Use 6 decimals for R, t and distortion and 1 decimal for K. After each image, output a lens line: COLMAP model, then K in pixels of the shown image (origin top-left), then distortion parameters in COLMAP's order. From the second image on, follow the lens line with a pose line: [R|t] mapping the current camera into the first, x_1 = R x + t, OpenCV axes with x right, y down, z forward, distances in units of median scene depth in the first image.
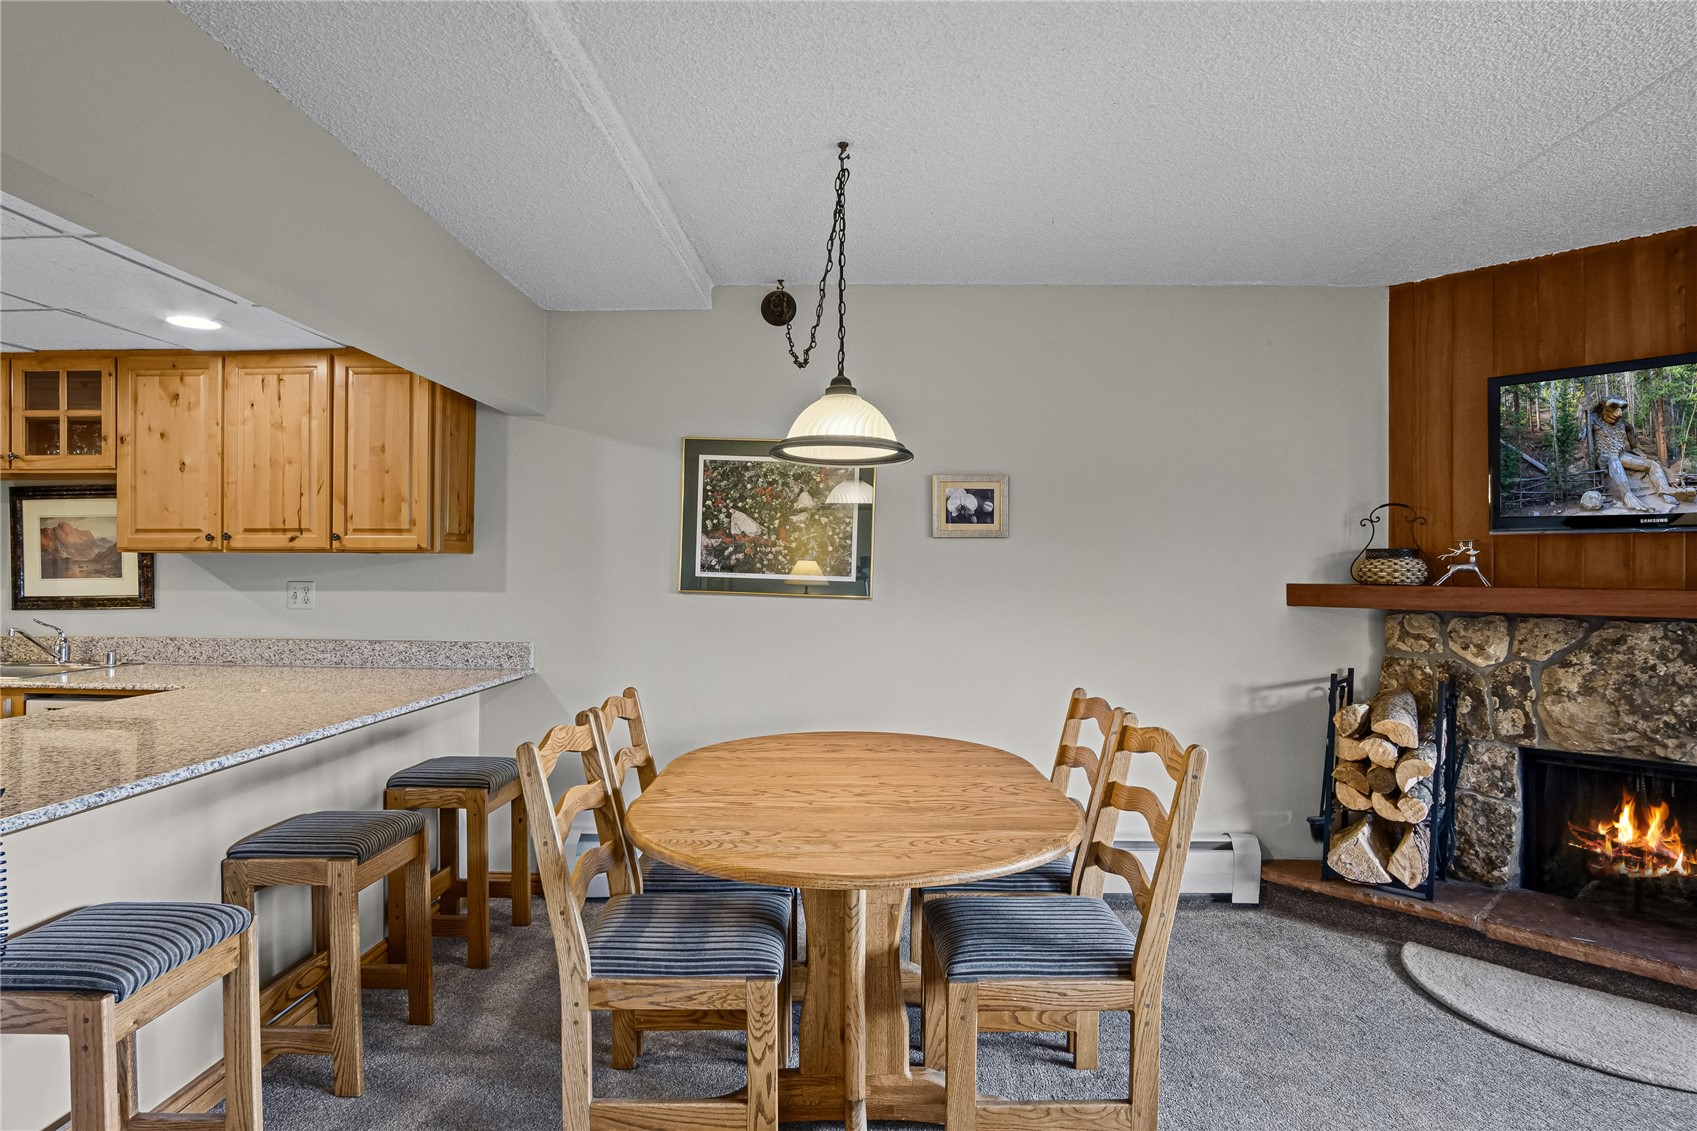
lens RADIAL K [[926.2, 0, 845.8], [0, 926.2, 563.4], [0, 0, 1]] dist [-0.029272, 0.006488]
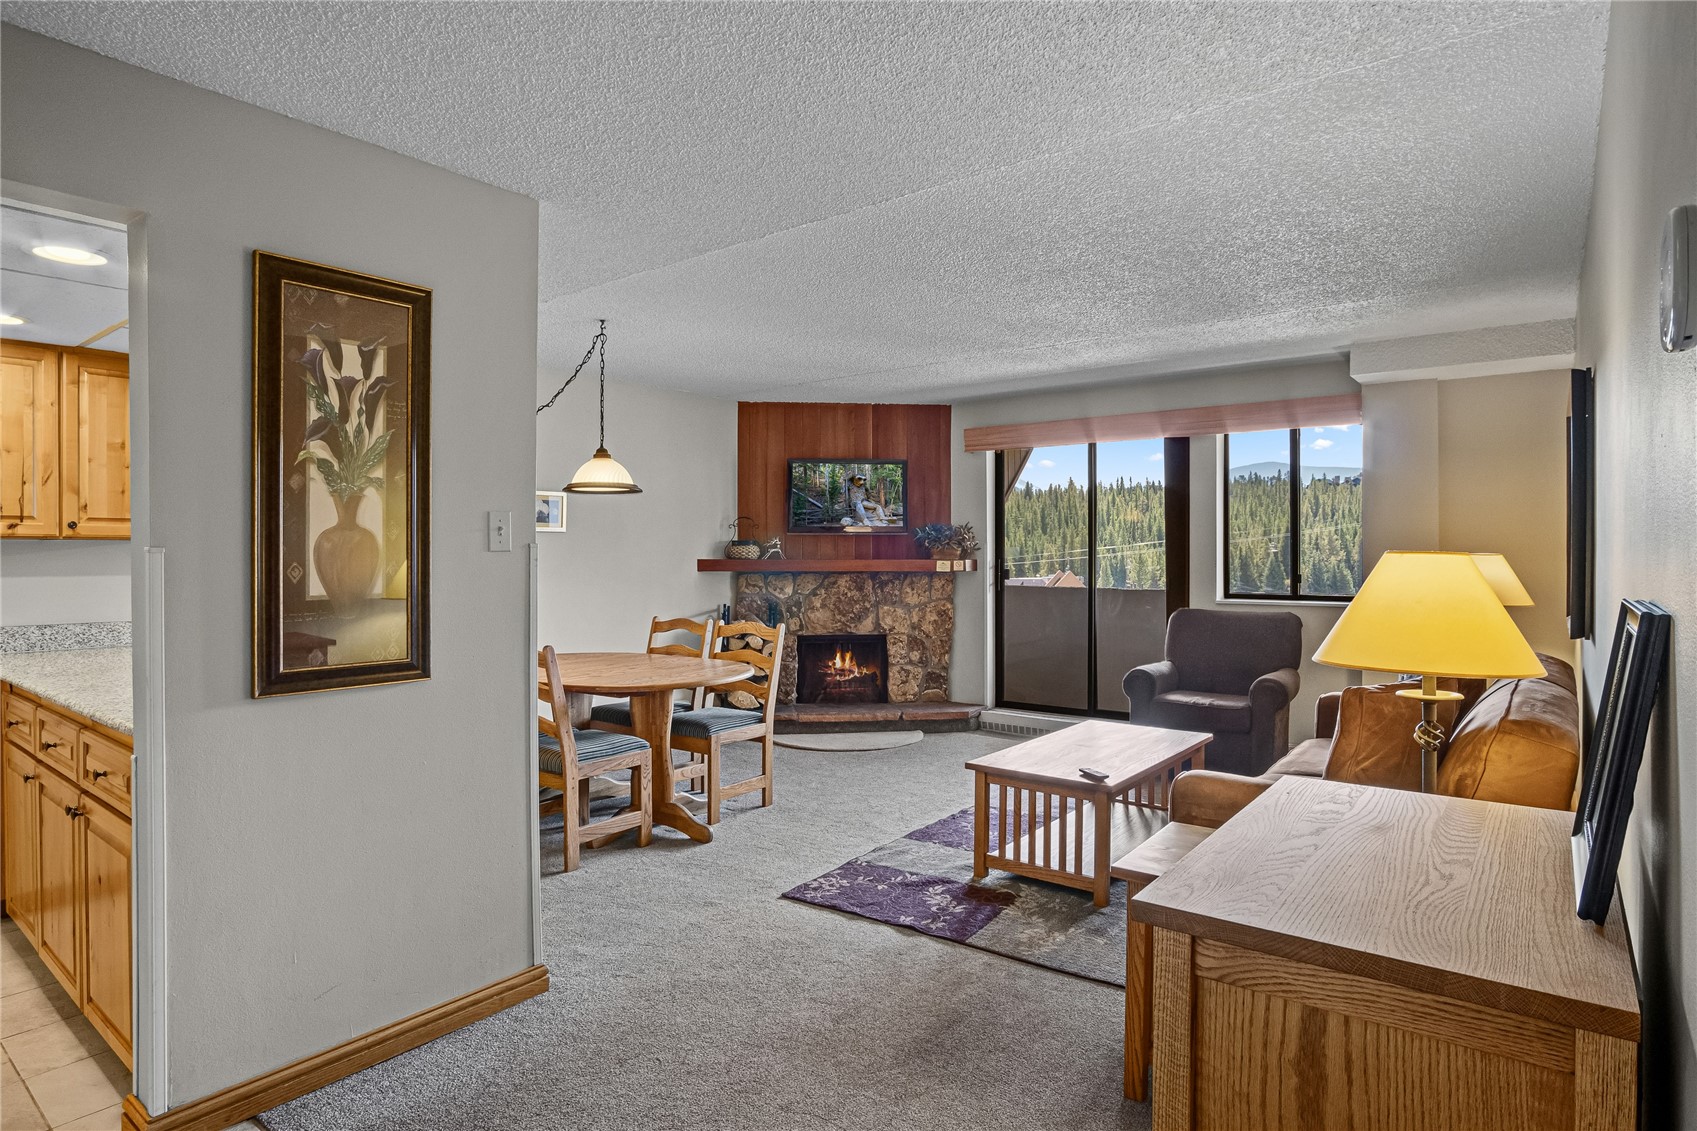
lens RADIAL K [[926.2, 0, 848.3], [0, 926.2, 550.2], [0, 0, 1]] dist [-0.029272, 0.006488]
pose [[0.600362, -0.003041, 0.799723, -0.838035], [-0.001595, 0.999986, 0.004999, -0.005793], [-0.799727, -0.004277, 0.600349, -0.349186]]
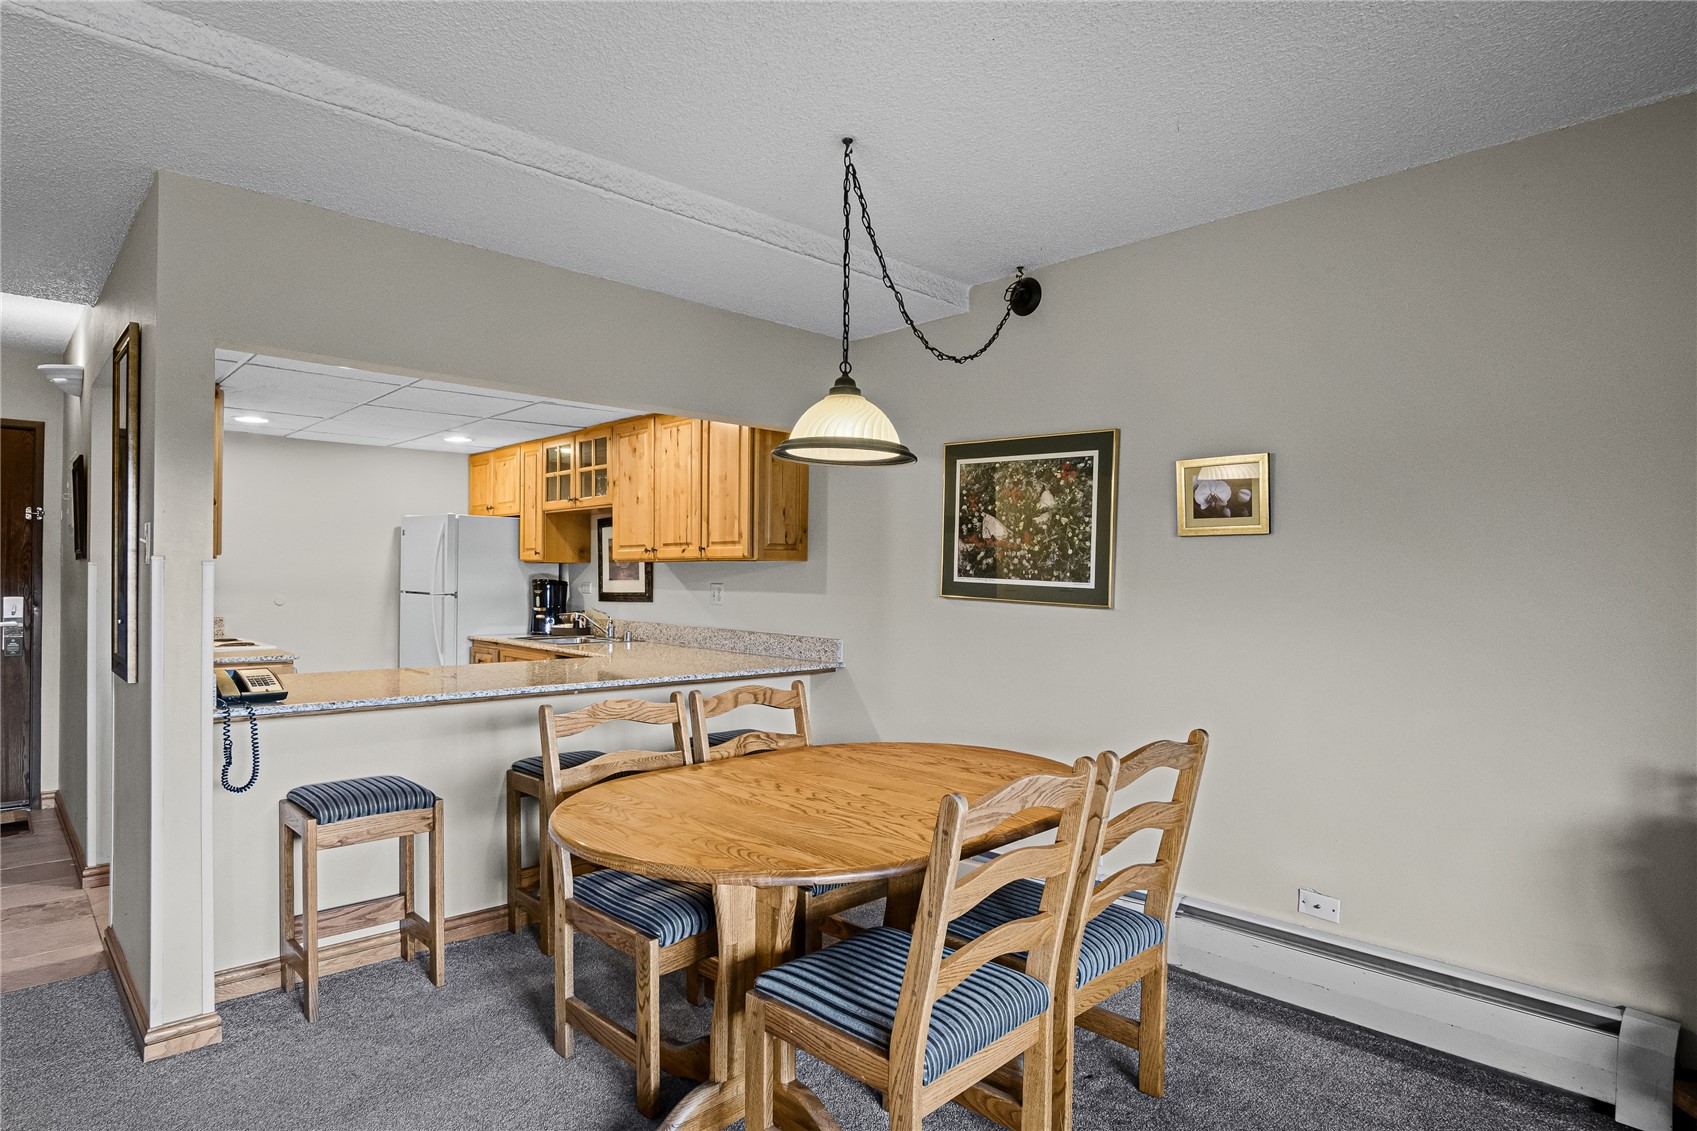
lens RADIAL K [[926.2, 0, 848.0], [0, 926.2, 577.5], [0, 0, 1]] dist [-0.029272, 0.006488]
pose [[0.711972, 0.003670, -0.702198, 0.489766], [-0.002396, 0.999993, 0.002796, 0.007727], [0.702204, -0.000308, 0.711976, 0.216113]]
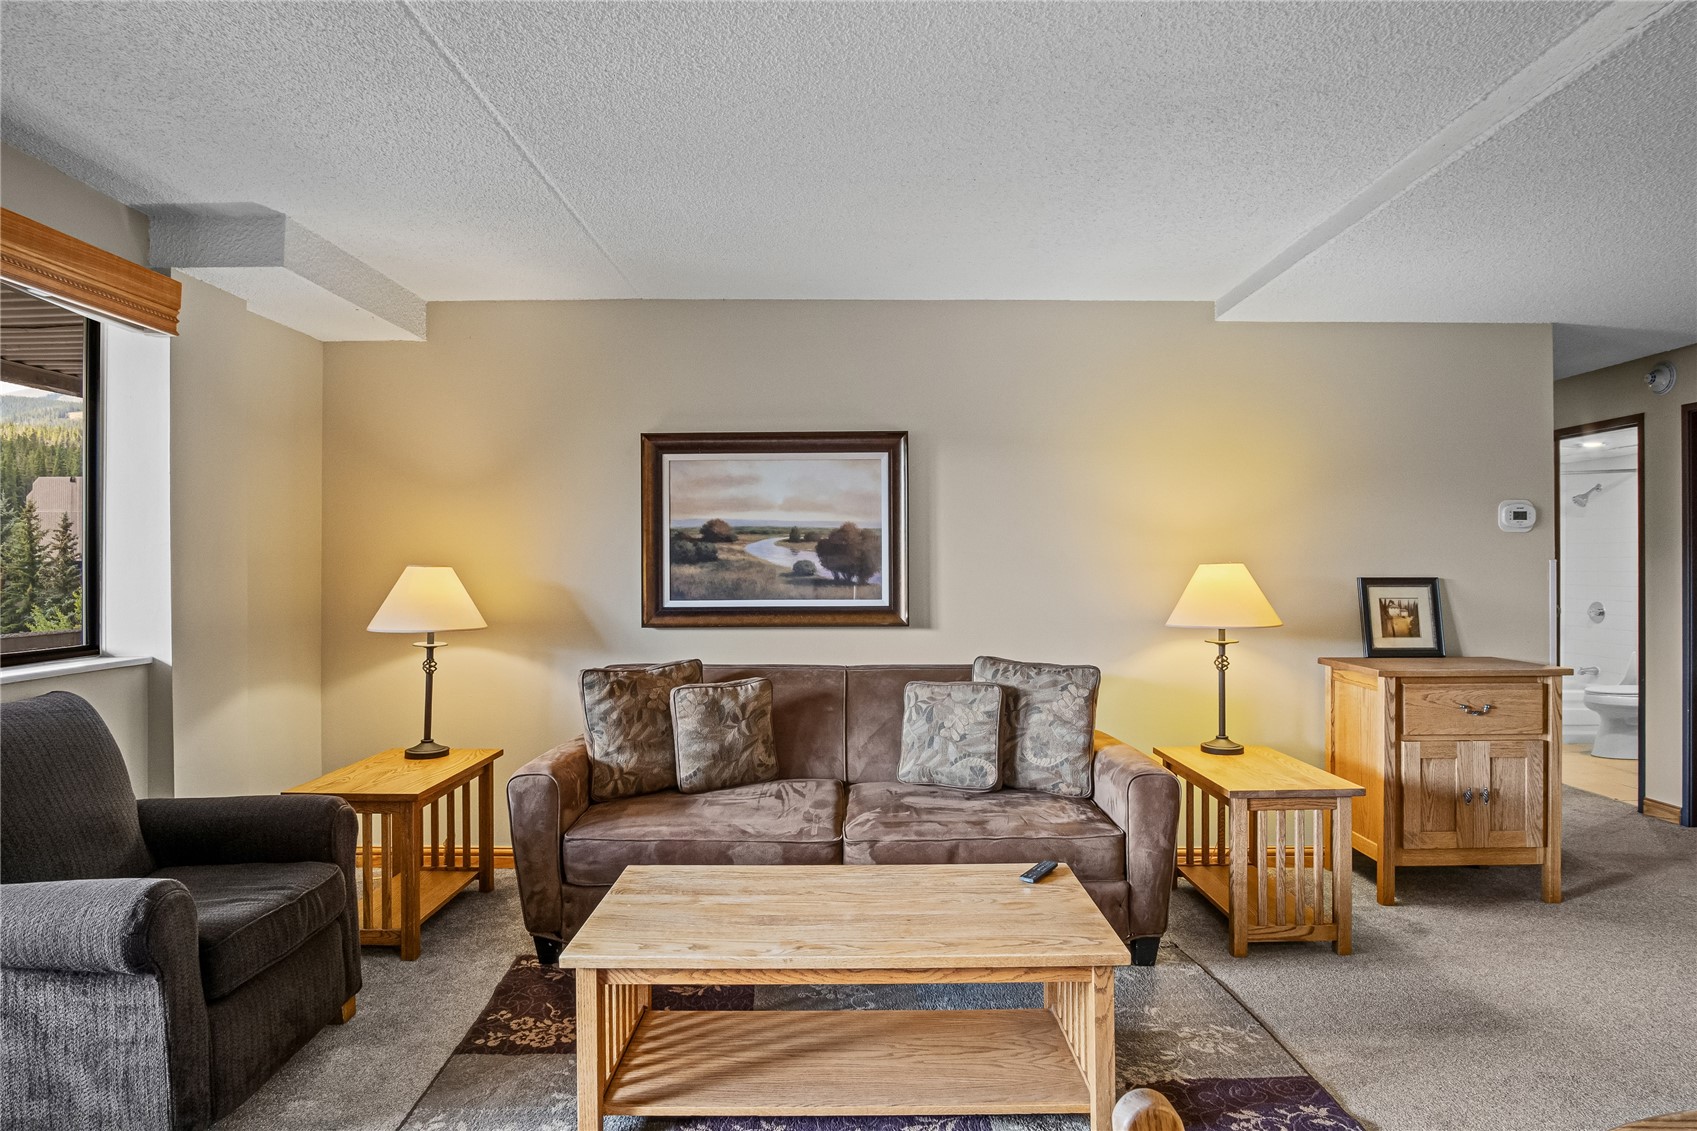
lens RADIAL K [[926.2, 0, 857.4], [0, 926.2, 554.0], [0, 0, 1]] dist [-0.029272, 0.006488]
pose [[-0.999933, -0.003109, -0.011116, 0.267980], [-0.002867, 0.999760, -0.021698, 0.012186], [0.011181, -0.021665, -0.999703, 0.754964]]
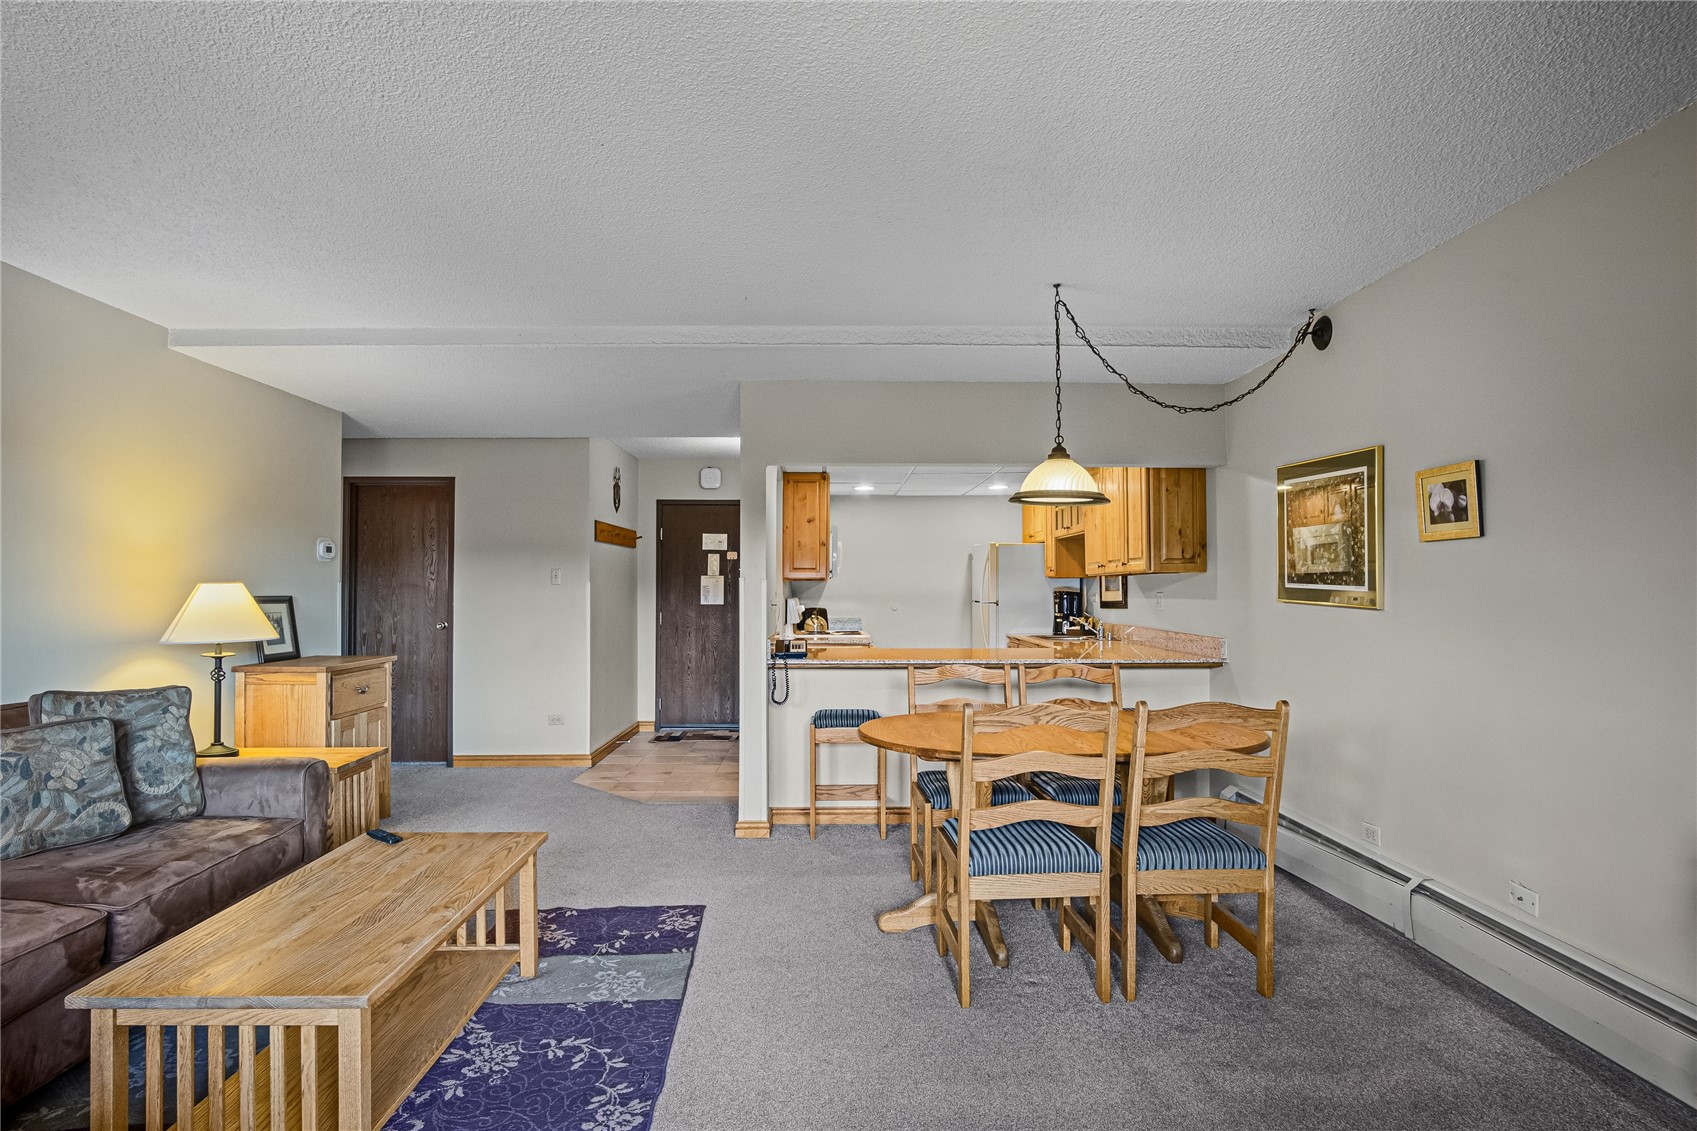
lens RADIAL K [[926.2, 0, 843.0], [0, 926.2, 567.4], [0, 0, 1]] dist [-0.029272, 0.006488]
pose [[0.044950, -0.027948, -0.998598, 1.002918], [0.008369, 0.999584, -0.027599, 0.017335], [0.998954, -0.007117, 0.045165, 0.428035]]
